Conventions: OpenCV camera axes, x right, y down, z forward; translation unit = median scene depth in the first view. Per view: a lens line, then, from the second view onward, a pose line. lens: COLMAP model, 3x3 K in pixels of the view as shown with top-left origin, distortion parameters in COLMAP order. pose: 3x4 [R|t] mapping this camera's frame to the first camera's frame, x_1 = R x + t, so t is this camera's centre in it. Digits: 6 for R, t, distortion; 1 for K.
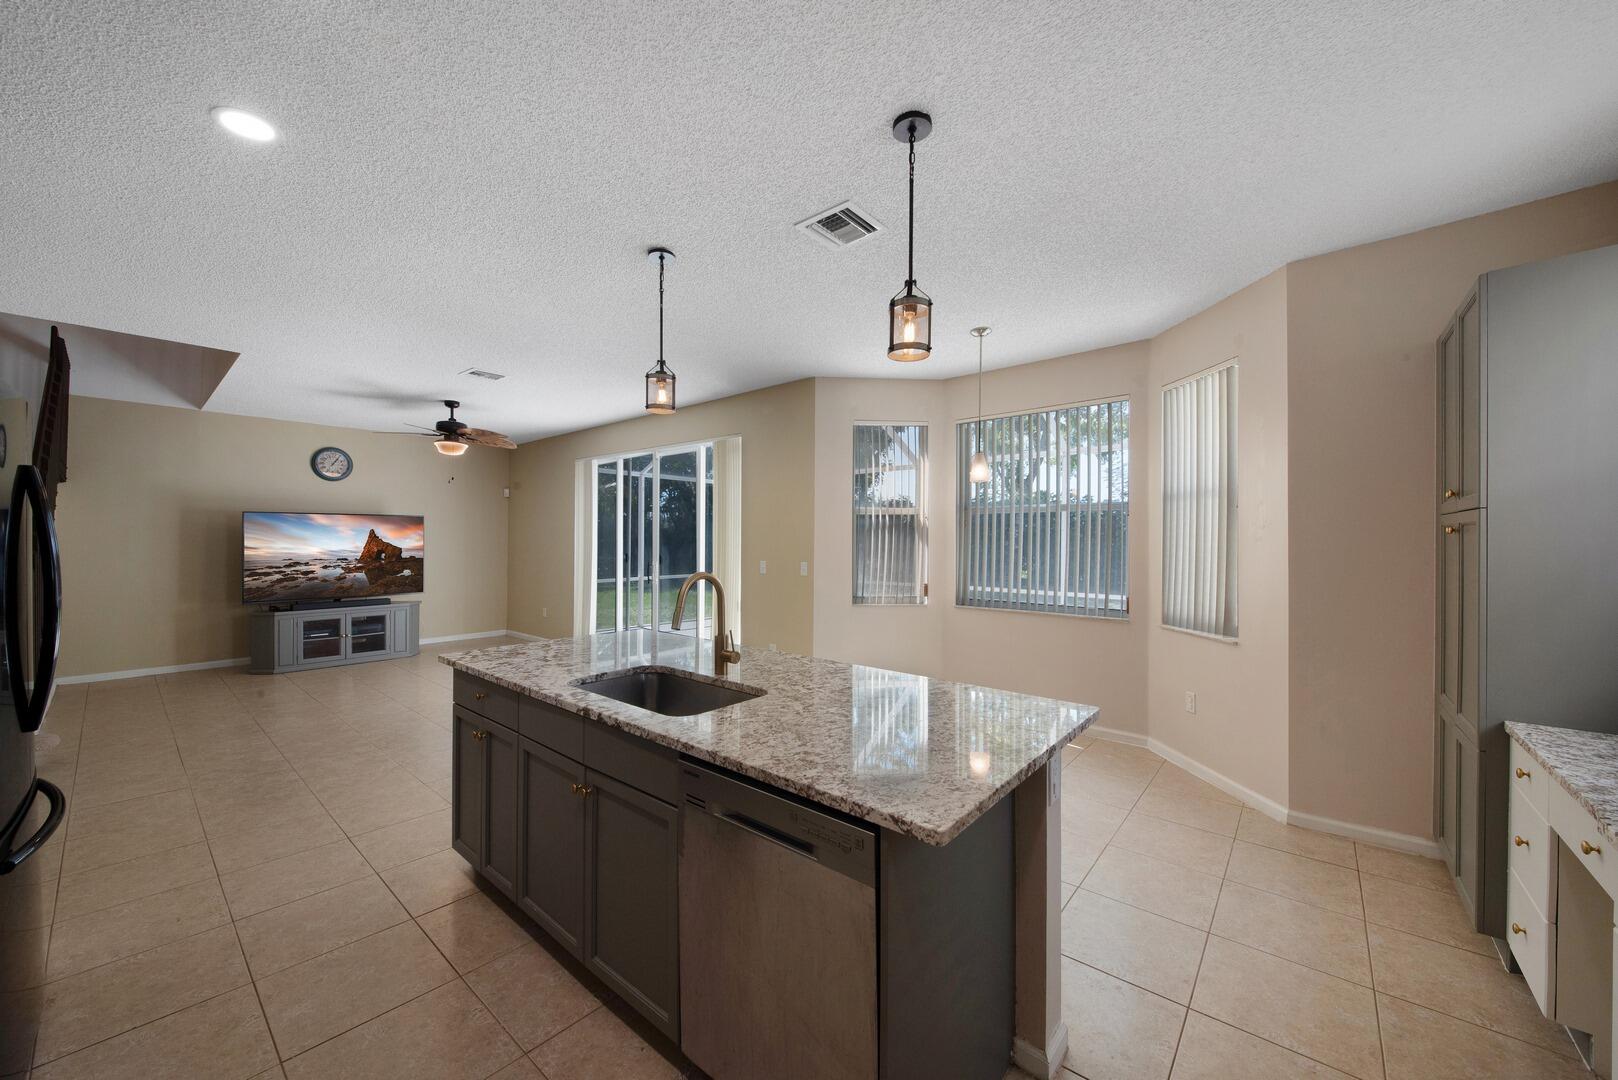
lens RADIAL K [[607.9, 0, 809.0], [0, 607.9, 540.0], [0, 0, 1]] dist [0.001239, 0.000075]
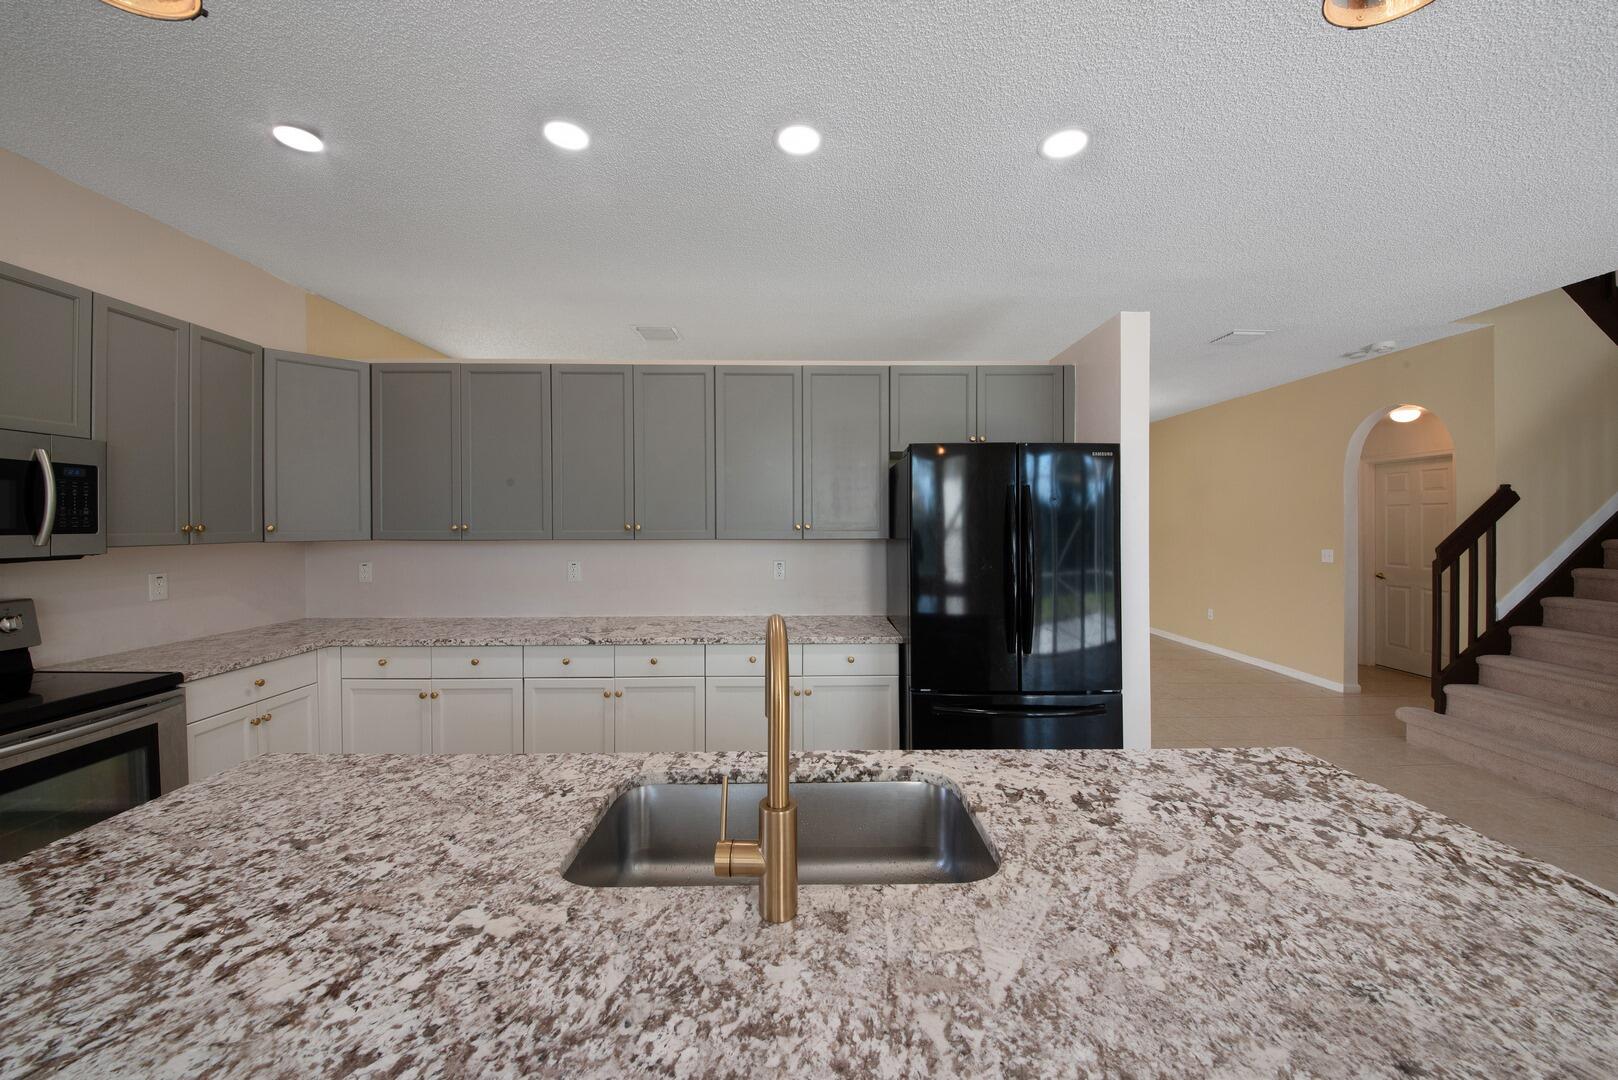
lens RADIAL K [[581.0, 0, 813.0], [0, 581.0, 525.2], [0, 0, 1]] dist [-0.013948, 0.000330]
pose [[-0.744464, -0.003249, -0.667655, 0.032350], [-0.005505, 0.999984, 0.001272, -0.005557], [0.667640, 0.004623, -0.744470, 0.567926]]
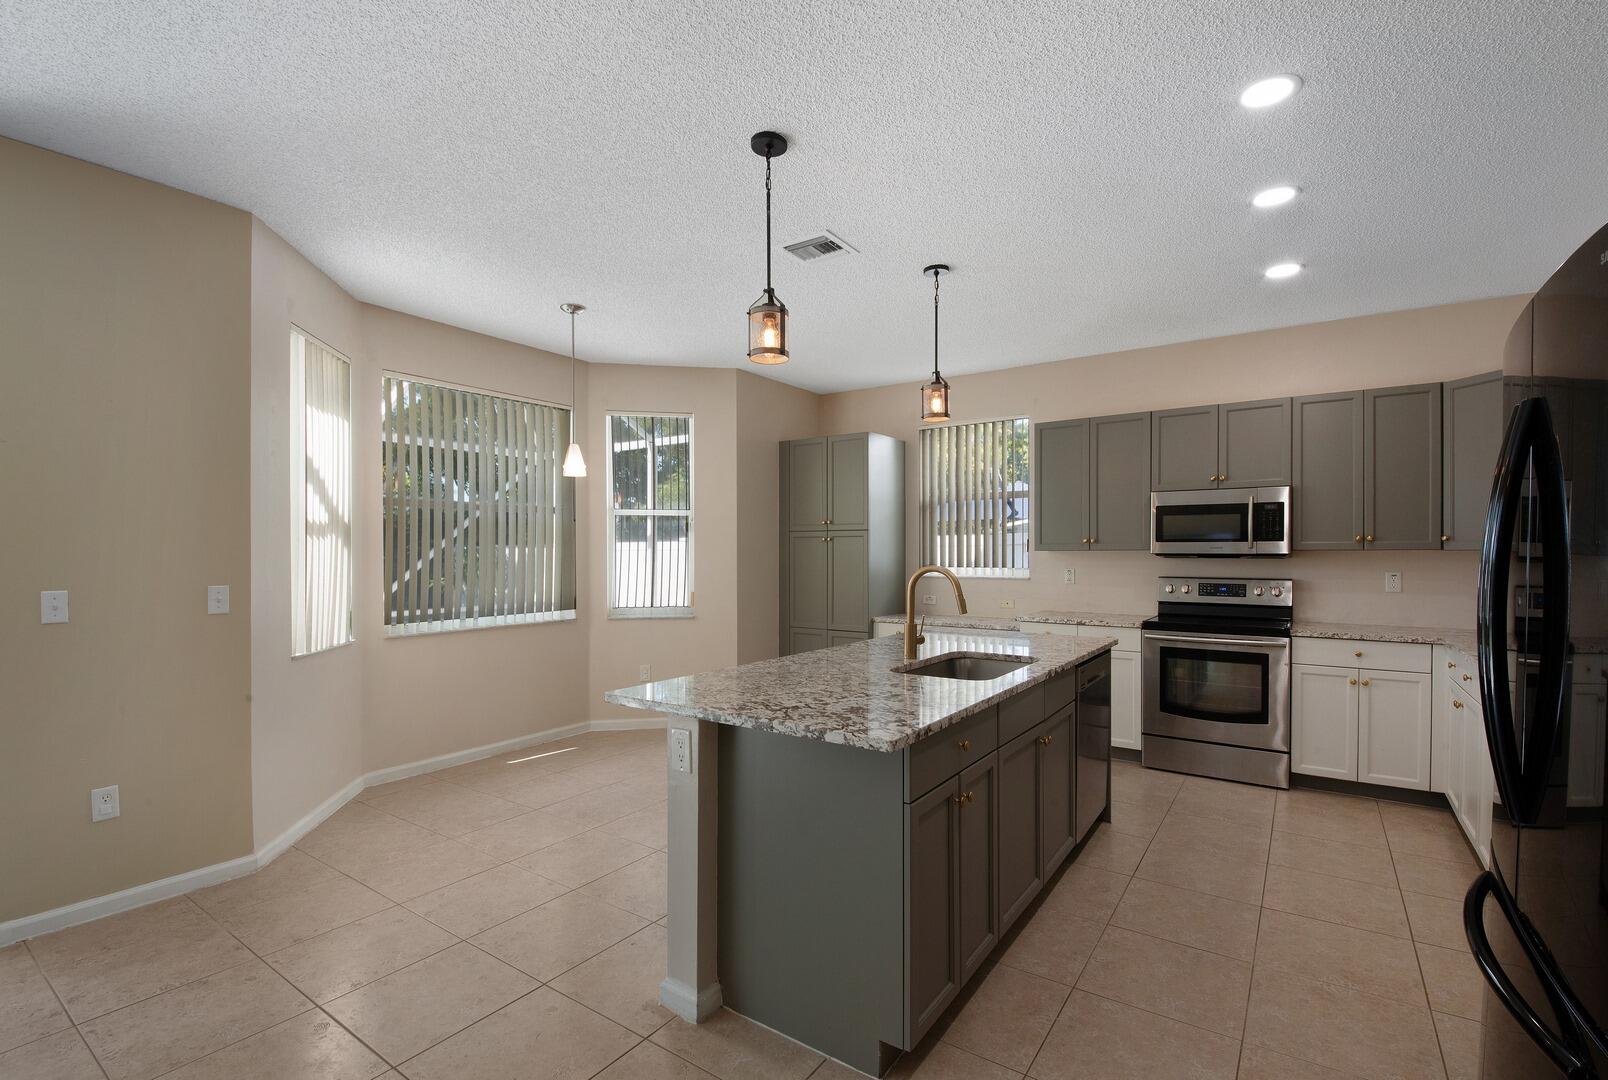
lens RADIAL K [[727.4, 0, 807.8], [0, 727.4, 552.6], [0, 0, 1]] dist [-0.000871, -0.000100]
pose [[-0.105062, -0.004702, 0.994455, -0.639238], [0.004779, 0.999975, 0.005233, 0.009246], [-0.994454, 0.005302, -0.105037, 0.589746]]
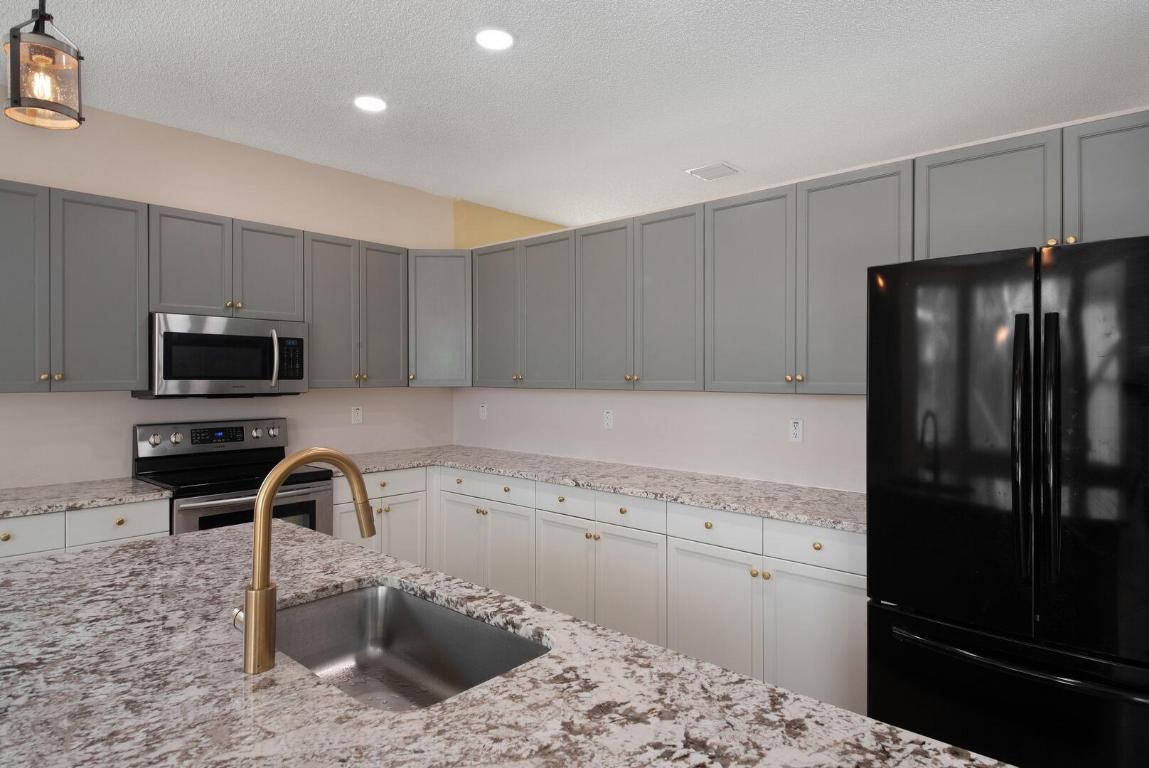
lens RADIAL K [[654.3, 0, 589.5], [0, 654.3, 383.2], [0, 0, 1]] dist [0.004985, 0.000862]
pose [[-0.999975, -0.006545, 0.002587, -0.182048], [-0.006494, 0.999794, 0.019245, -0.008703], [-0.002713, 0.019227, -0.999811, 0.678644]]
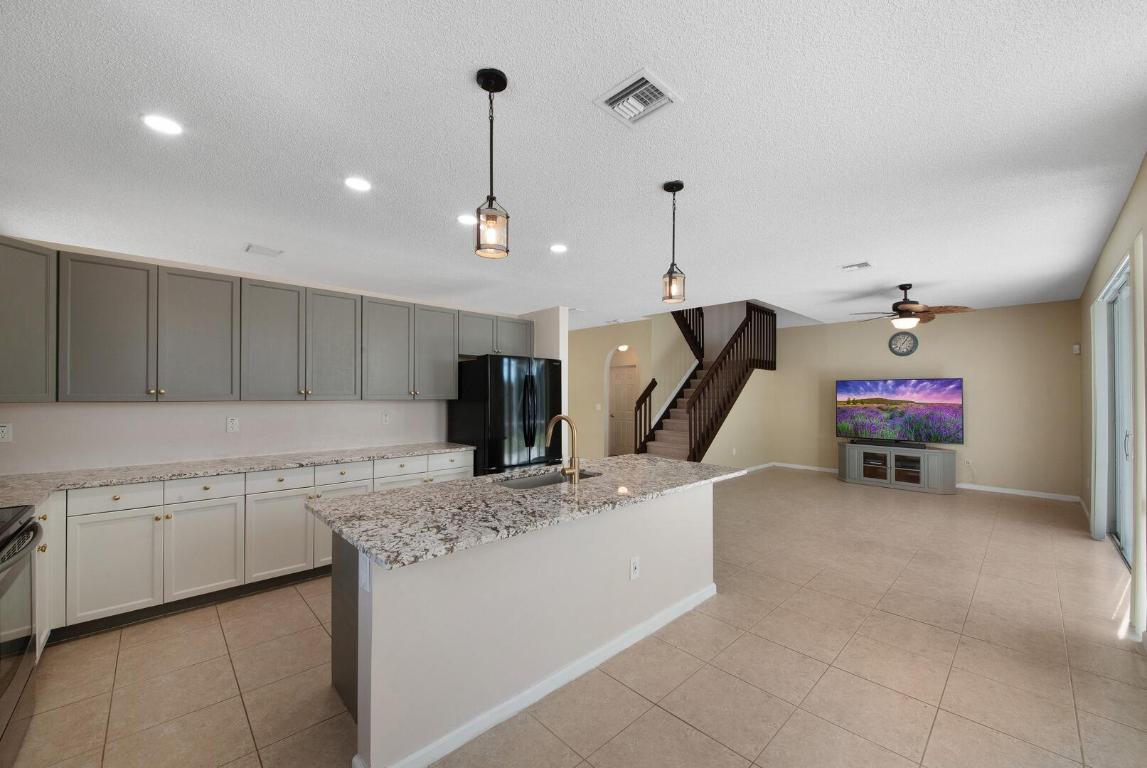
lens RADIAL K [[446.8, 0, 570.6], [0, 446.8, 388.0], [0, 0, 1]] dist [-0.007771, 0.000068]
pose [[-0.099967, -0.017883, -0.994830, 0.430271], [-0.007241, 0.999825, -0.017246, -0.000367], [0.994964, 0.005480, -0.100079, 0.492567]]
